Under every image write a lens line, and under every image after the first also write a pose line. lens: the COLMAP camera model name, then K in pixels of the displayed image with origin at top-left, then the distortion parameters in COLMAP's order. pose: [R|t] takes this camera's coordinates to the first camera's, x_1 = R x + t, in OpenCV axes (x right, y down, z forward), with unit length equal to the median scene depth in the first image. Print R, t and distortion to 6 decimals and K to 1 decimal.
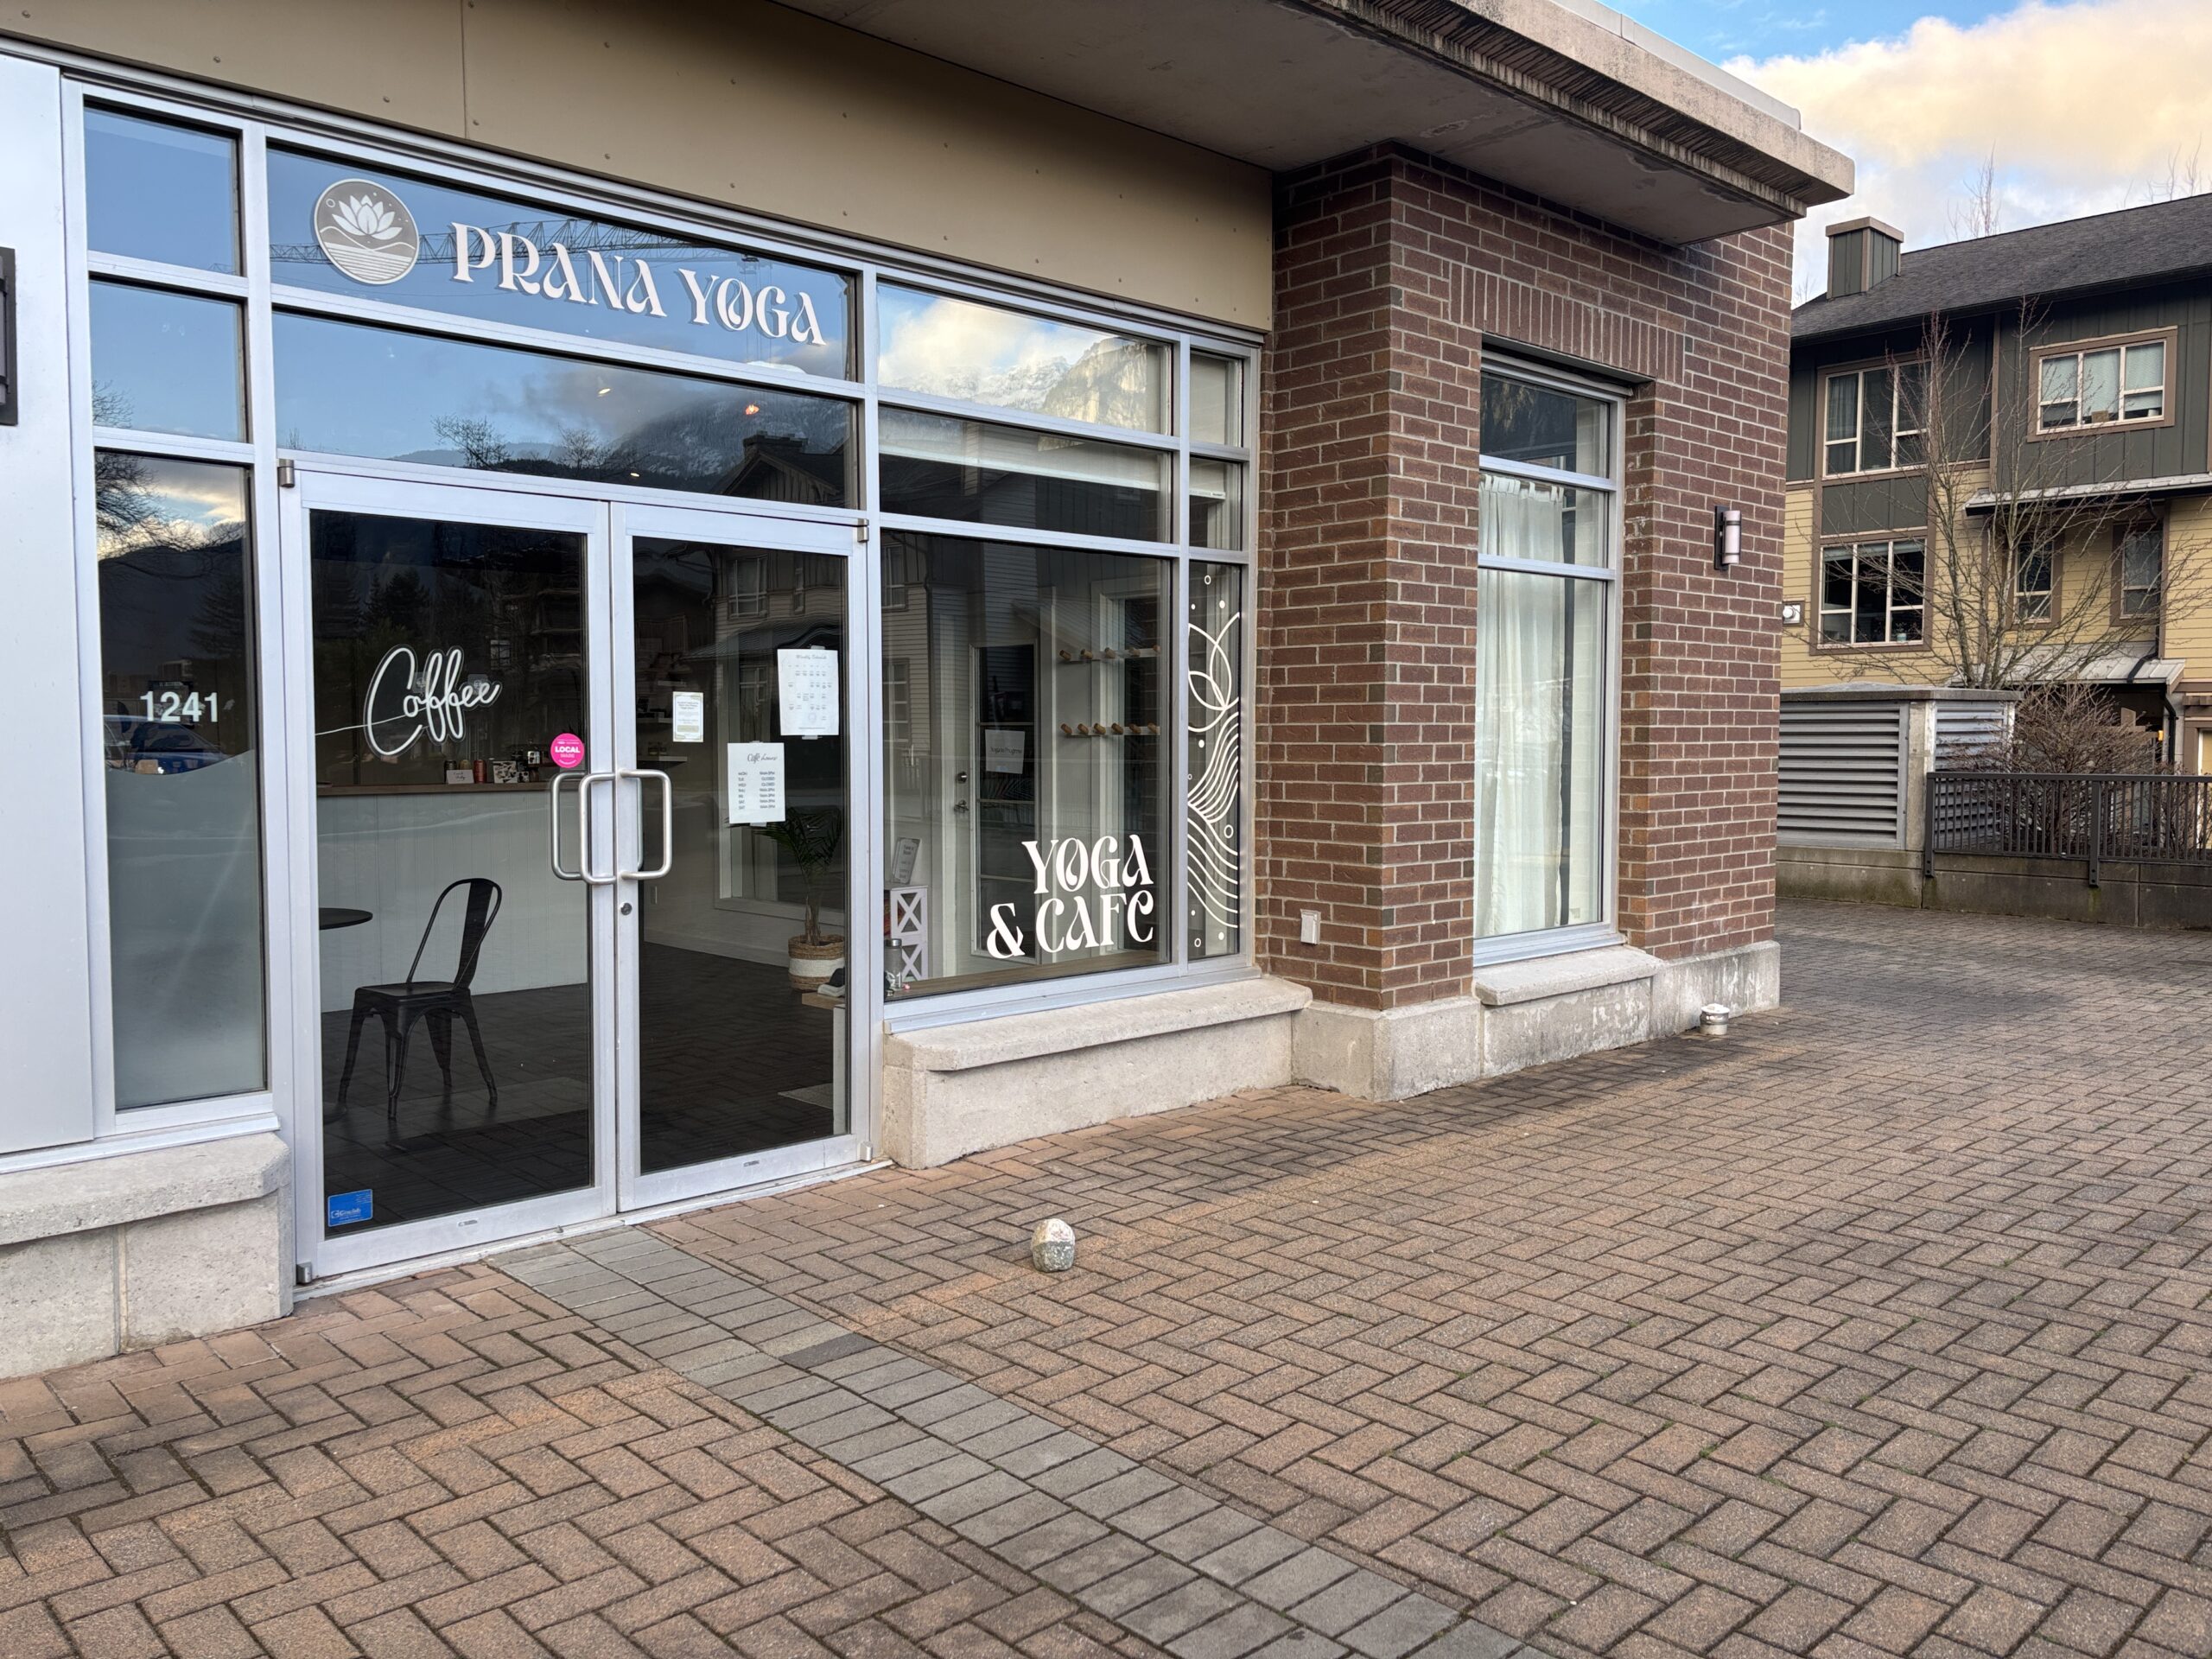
lens RADIAL K [[1687.1, 0, 1106.0], [0, 1687.1, 829.5], [0, 0, 1]] dist [0.066398, -0.071671]
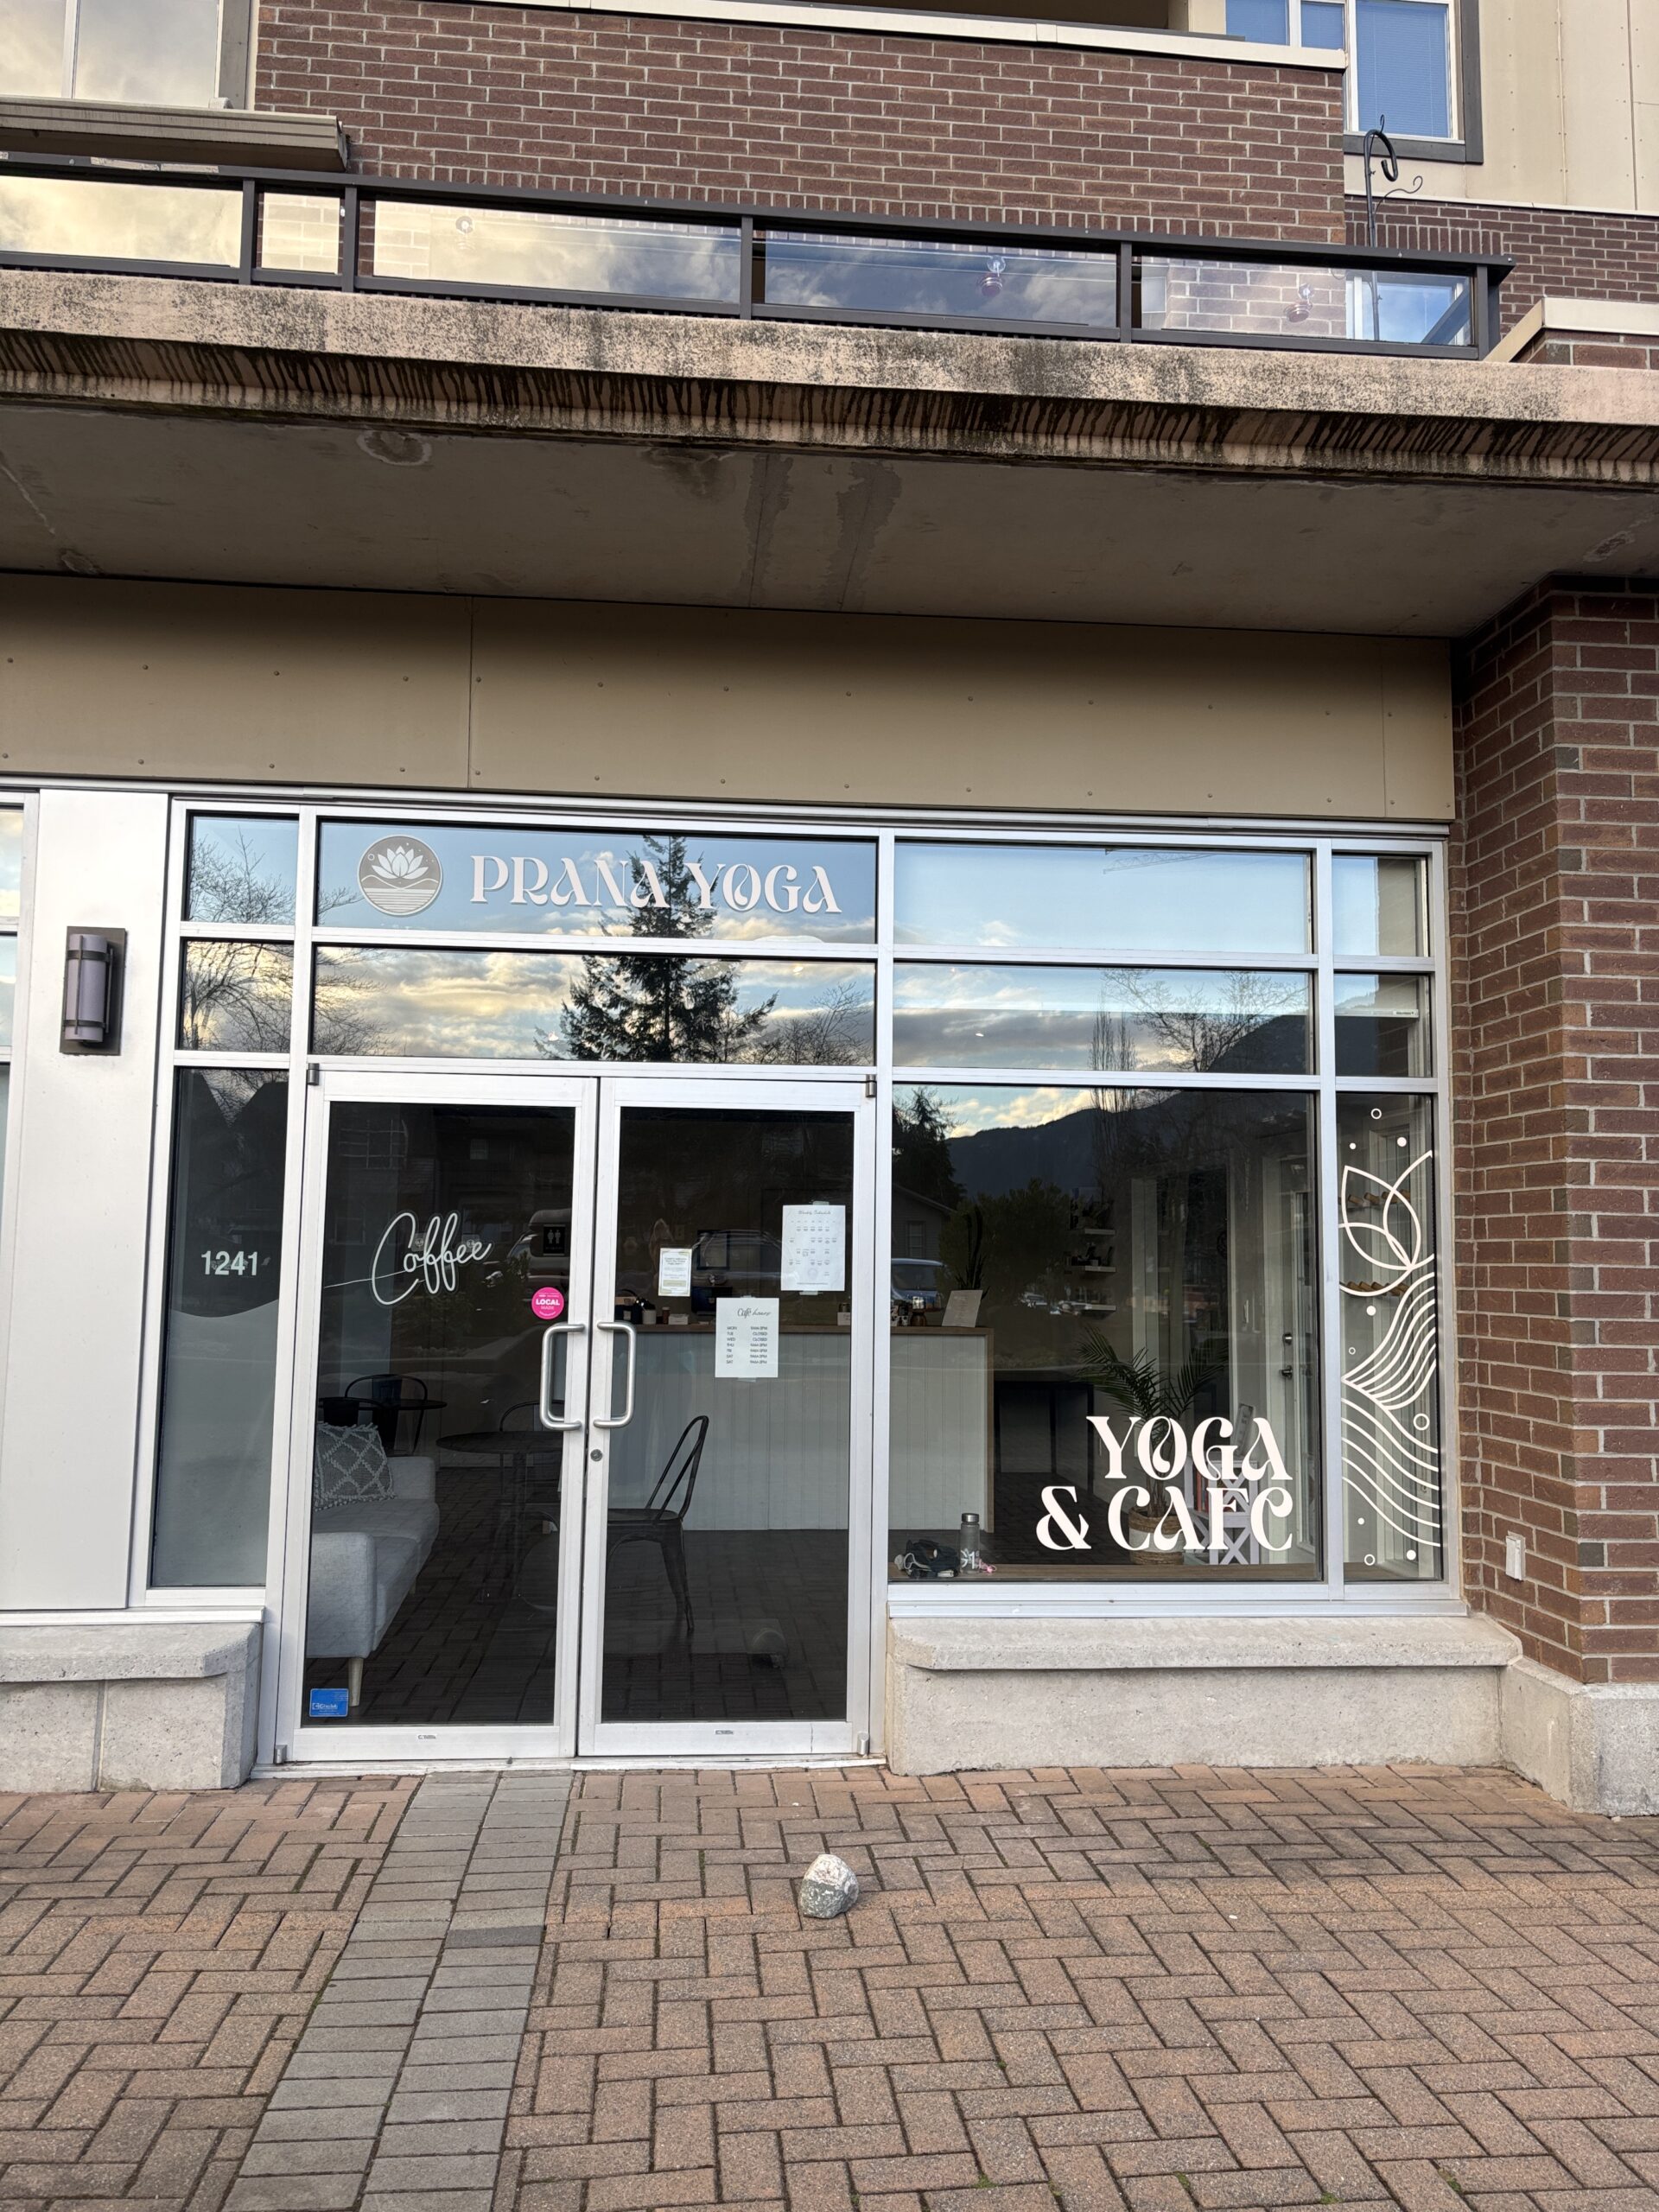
lens RADIAL K [[1687.1, 0, 829.5], [0, 1687.1, 1106.0], [0, 0, 1]] dist [0.066398, -0.071671]
pose [[0.786196, -0.047259, -0.616167, 0.494708], [-0.050096, 0.988916, -0.139768, -0.028179], [0.615943, 0.140752, 0.775115, 0.241786]]
